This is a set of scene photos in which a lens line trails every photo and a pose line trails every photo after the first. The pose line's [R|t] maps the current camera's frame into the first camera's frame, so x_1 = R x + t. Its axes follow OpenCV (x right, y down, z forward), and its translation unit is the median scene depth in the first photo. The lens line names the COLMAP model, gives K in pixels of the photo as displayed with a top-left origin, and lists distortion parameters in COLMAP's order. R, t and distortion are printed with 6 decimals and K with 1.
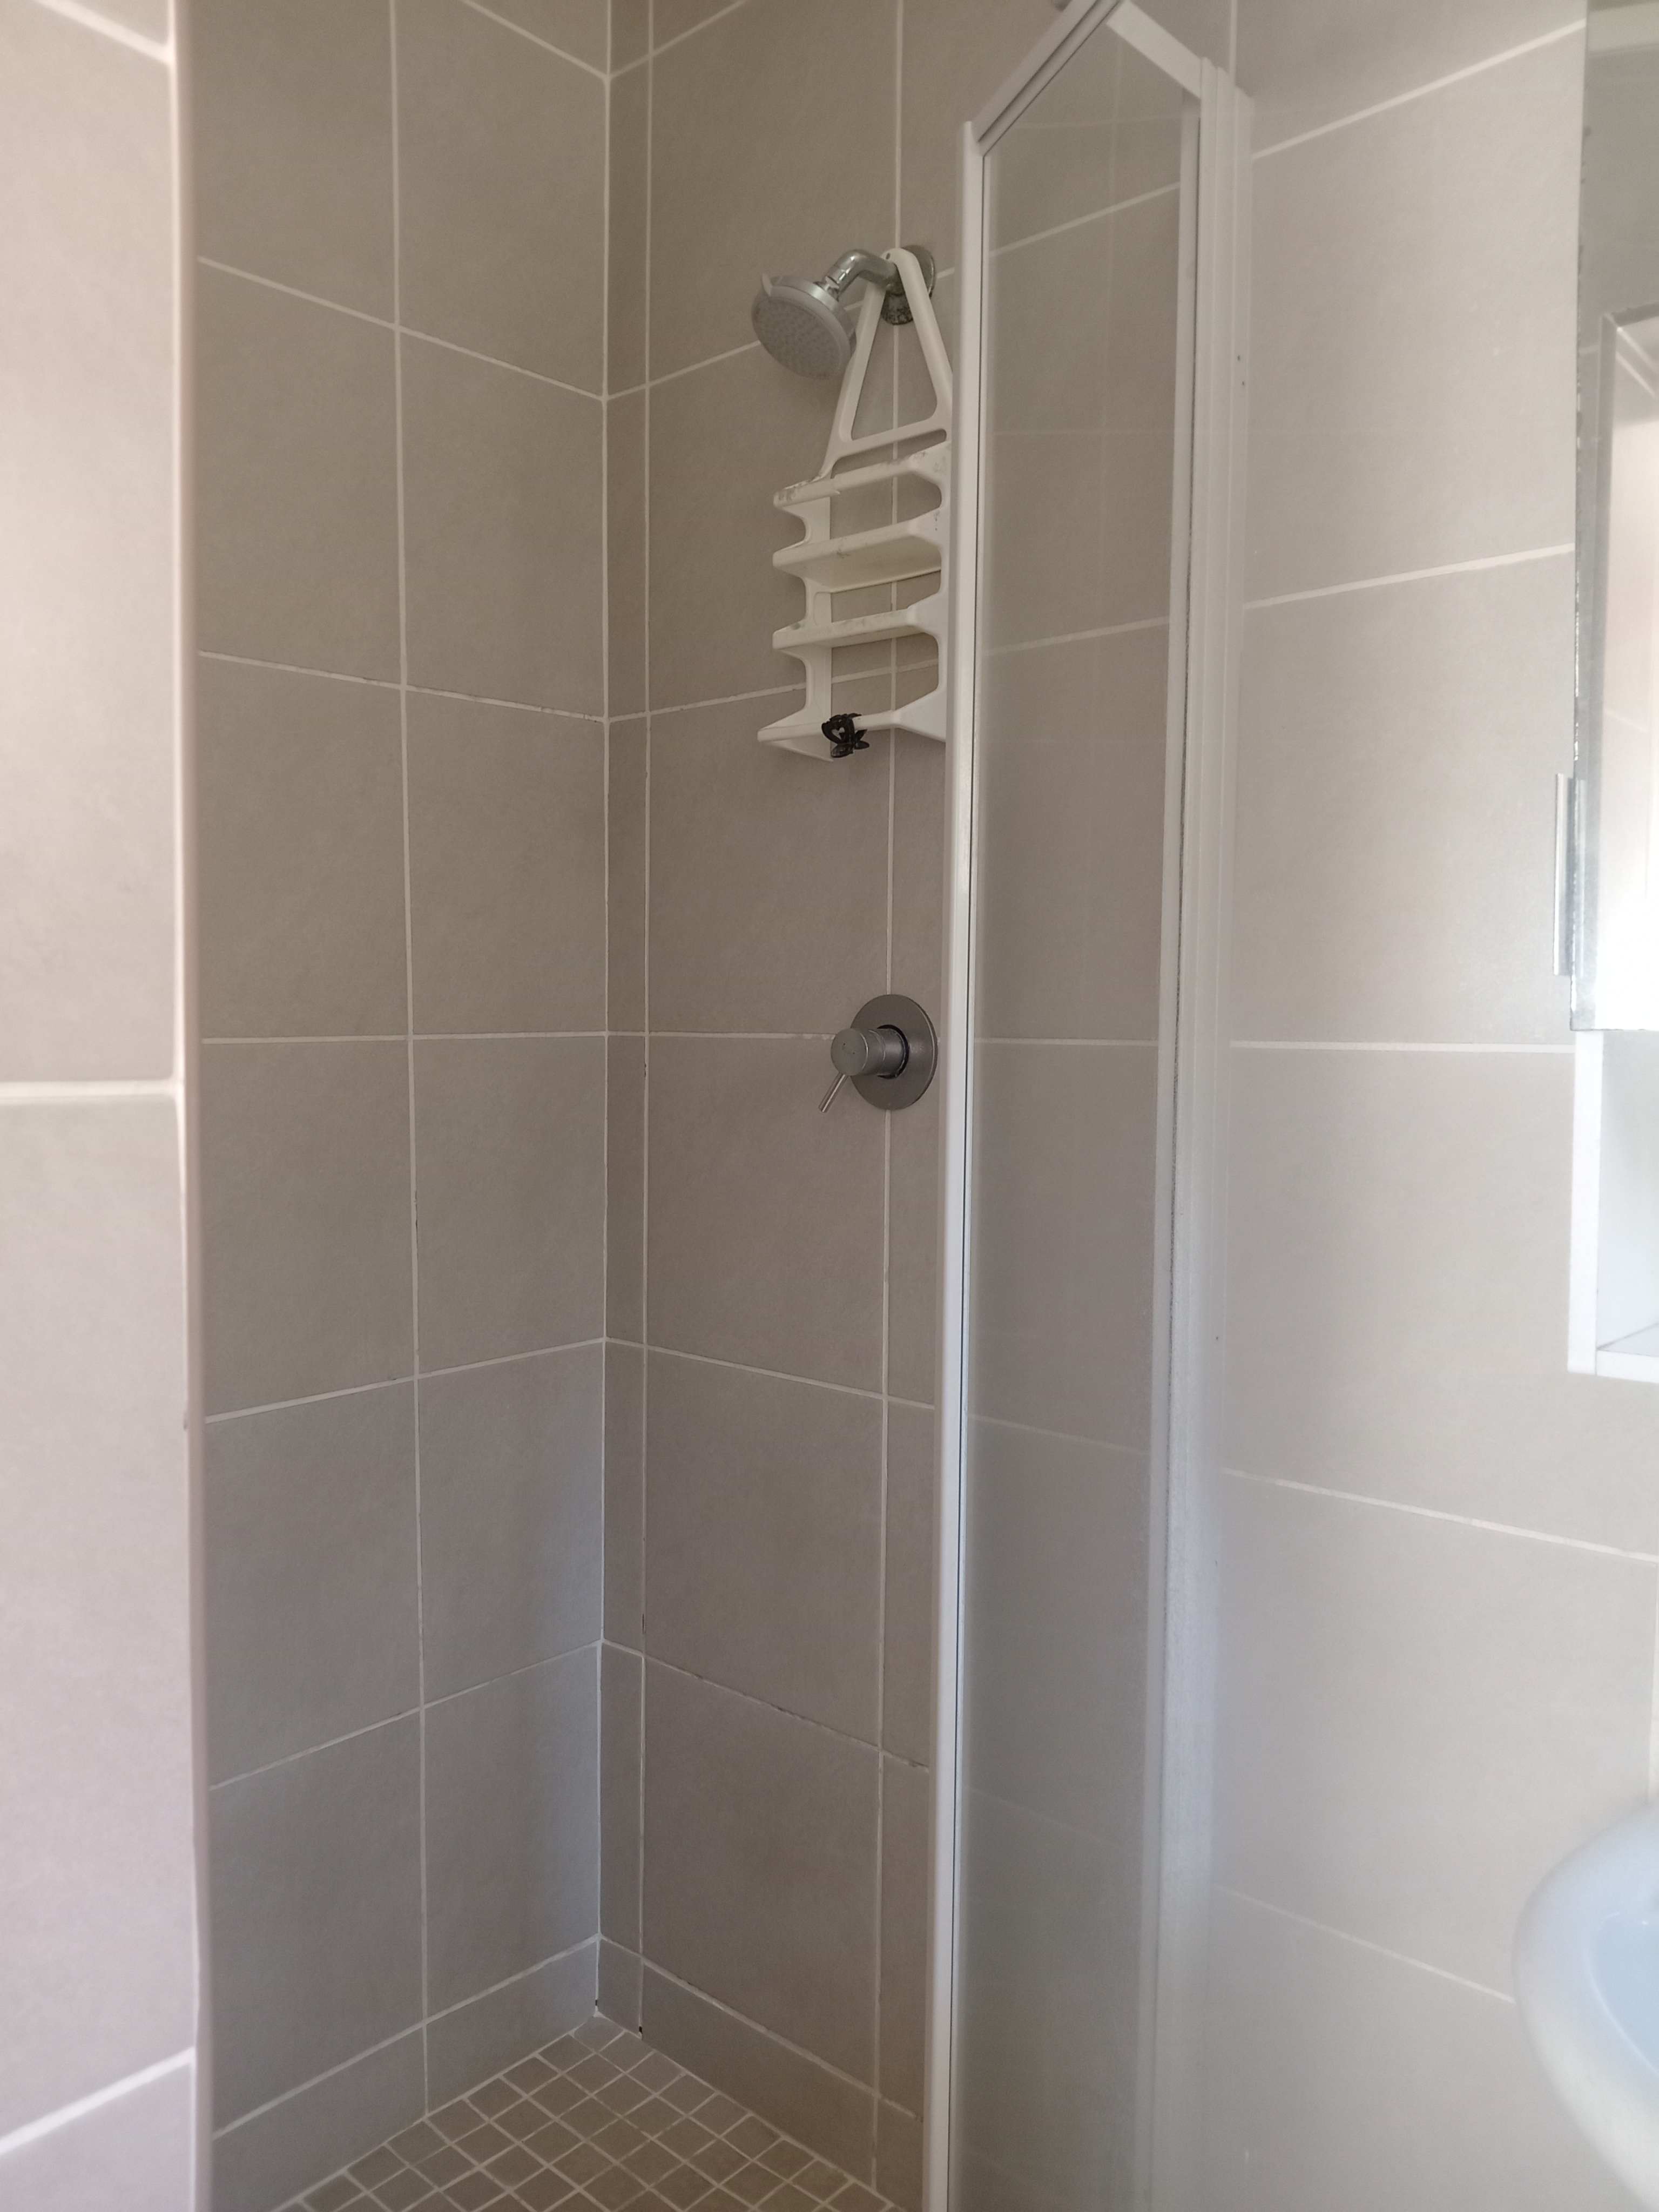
lens RADIAL K [[1632.6, 0, 822.4], [0, 1632.6, 1105.9], [0, 0, 1]] dist [0.027302, -0.045155]
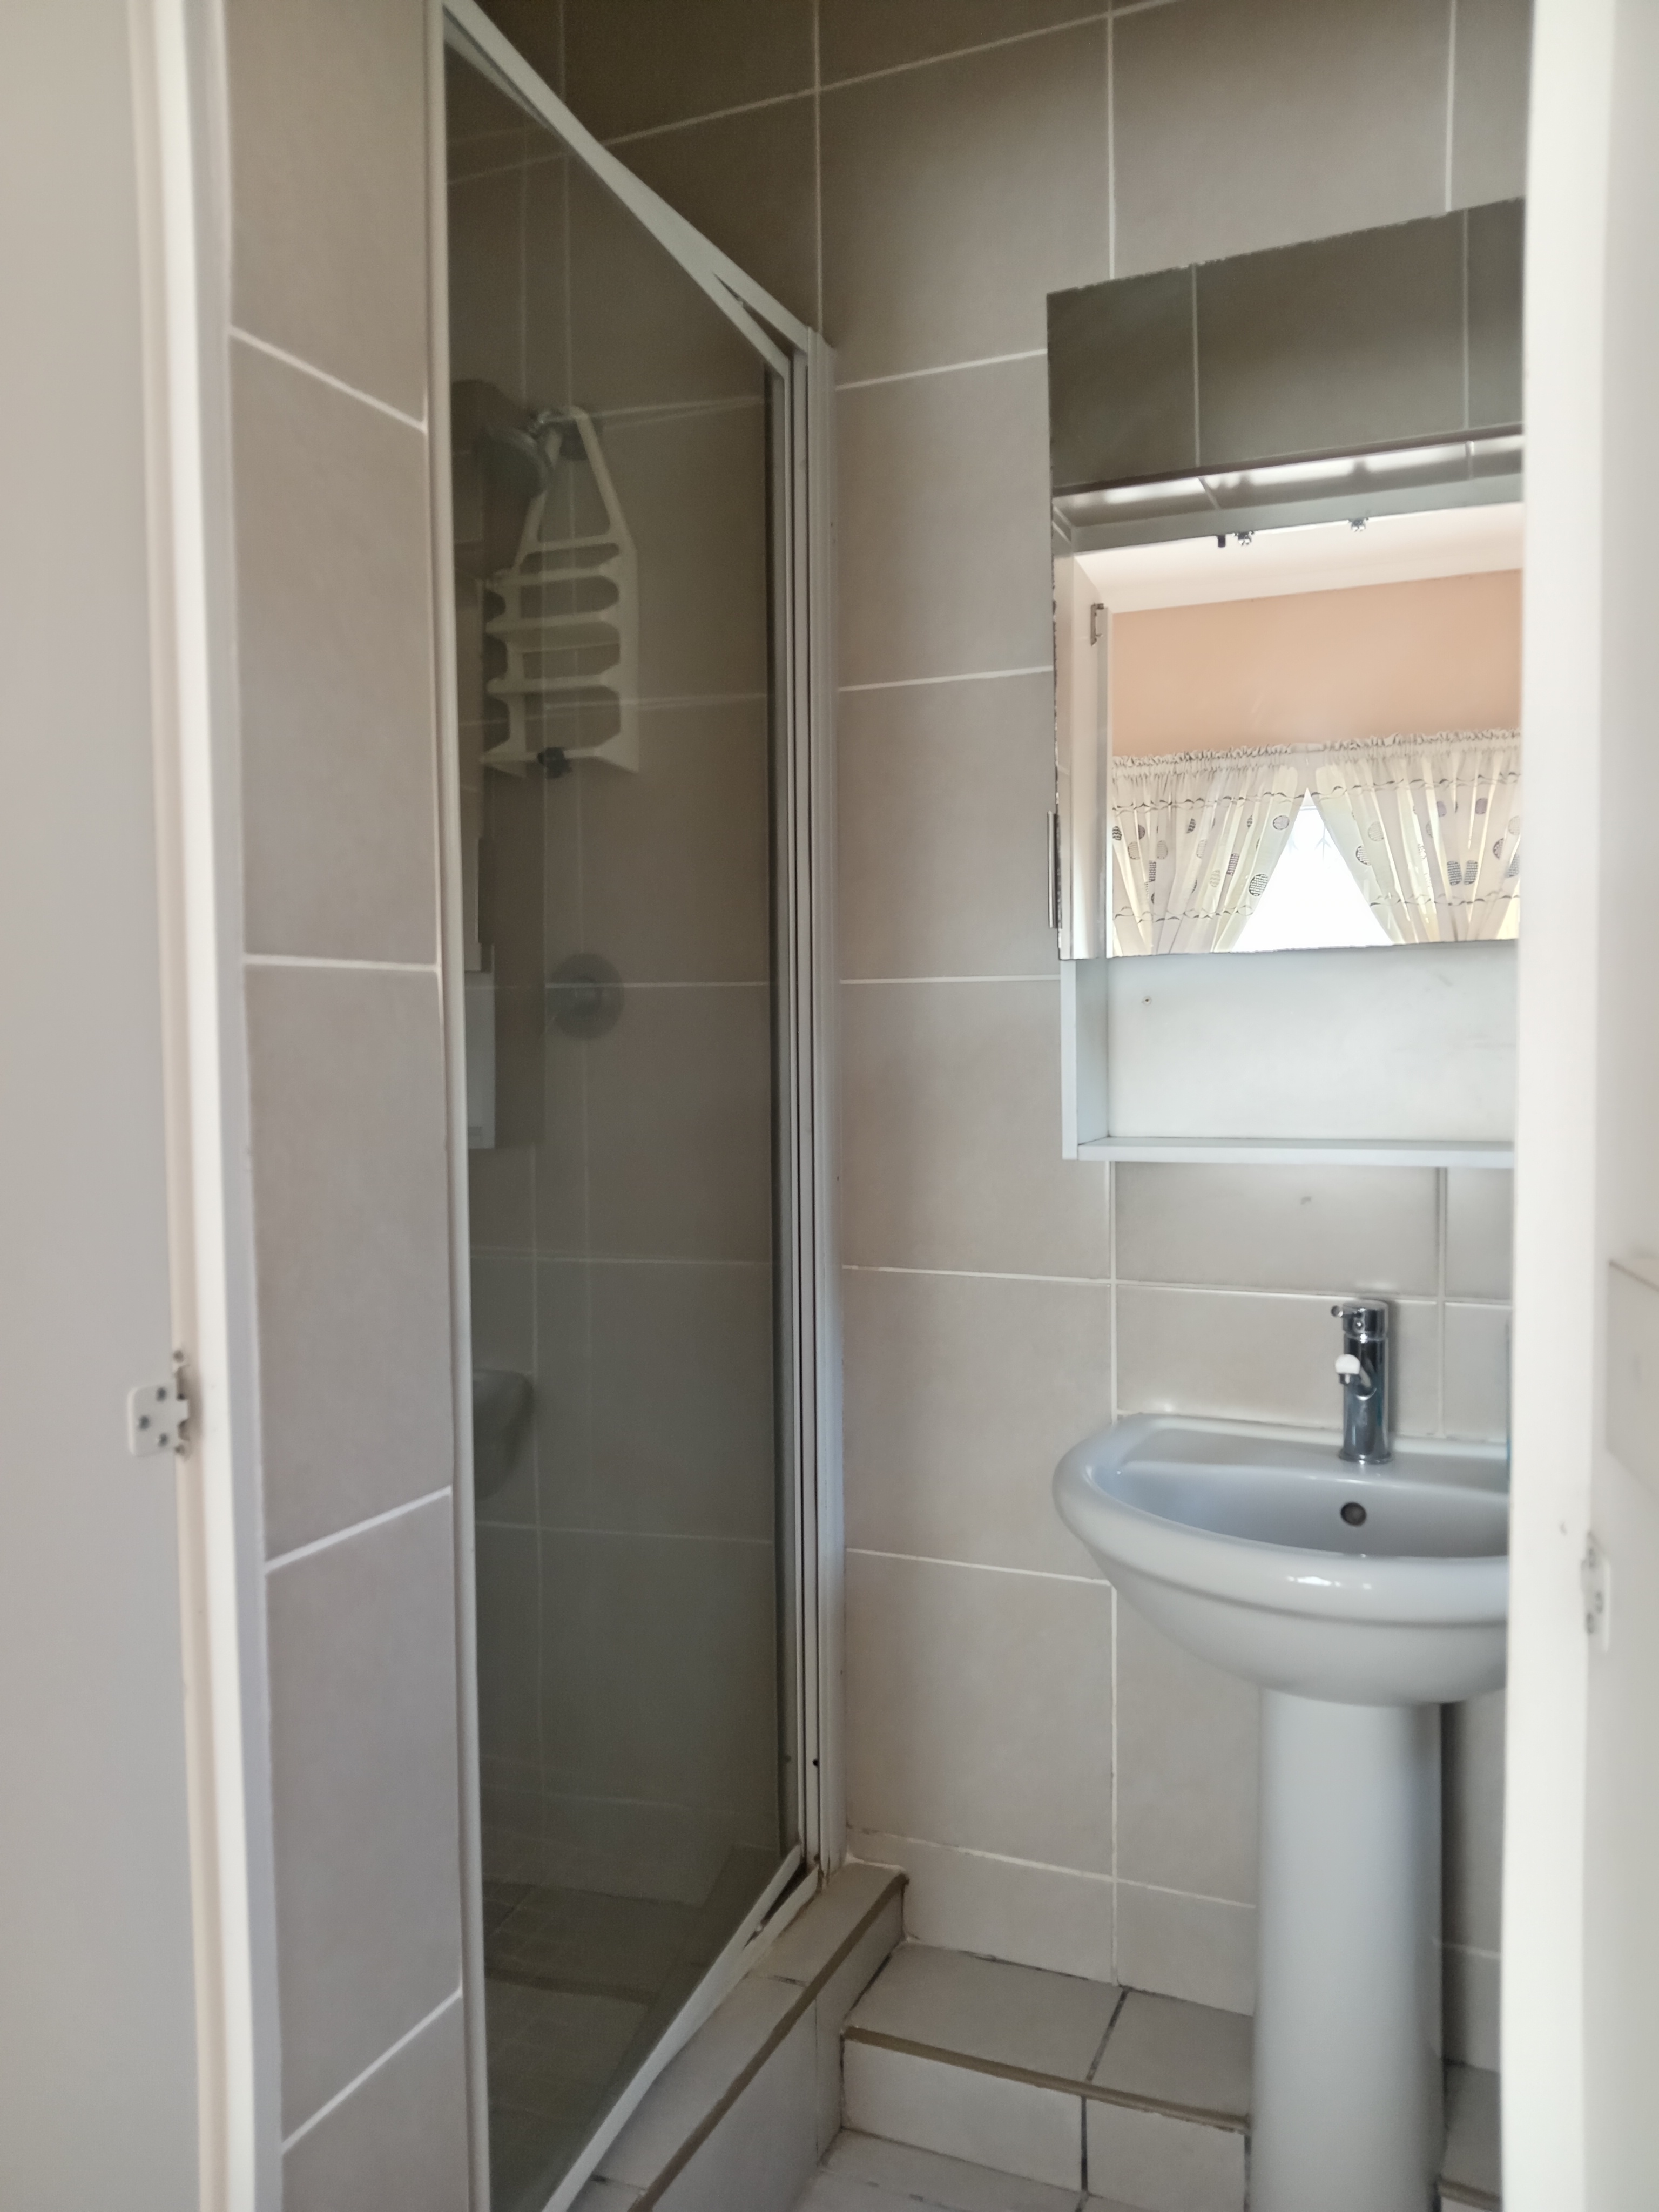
lens RADIAL K [[1632.6, 0, 833.0], [0, 1632.6, 1104.8], [0, 0, 1]] dist [0.027302, -0.045155]
pose [[0.942528, -0.036379, 0.332142, -0.249281], [0.036522, 0.999316, 0.005813, 0.063868], [-0.332126, 0.006652, 0.943212, -0.392542]]
